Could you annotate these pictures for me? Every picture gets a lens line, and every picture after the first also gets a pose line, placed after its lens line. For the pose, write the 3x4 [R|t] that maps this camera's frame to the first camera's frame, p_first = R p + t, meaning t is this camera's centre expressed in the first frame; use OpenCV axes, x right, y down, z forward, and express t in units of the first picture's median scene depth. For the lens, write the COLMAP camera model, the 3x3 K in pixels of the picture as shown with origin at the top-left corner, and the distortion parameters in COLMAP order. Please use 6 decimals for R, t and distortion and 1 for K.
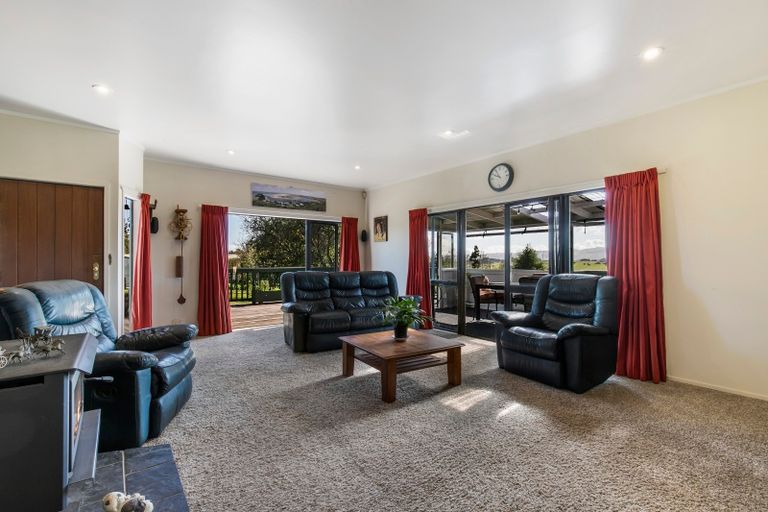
lens RADIAL K [[345.3, 0, 388.2], [0, 345.3, 262.4], [0, 0, 1]] dist [0.001550, -0.000281]
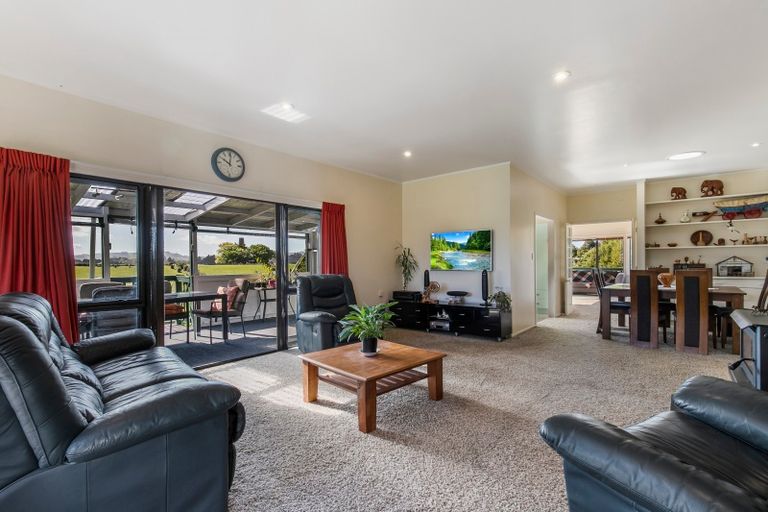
lens RADIAL K [[345.3, 0, 388.2], [0, 345.3, 262.4], [0, 0, 1]] dist [0.001550, -0.000281]
pose [[-0.213315, -0.003822, 0.976976, -0.582576], [0.010277, 0.999928, 0.006155, -0.012017], [-0.976929, 0.011353, -0.213260, 0.819186]]
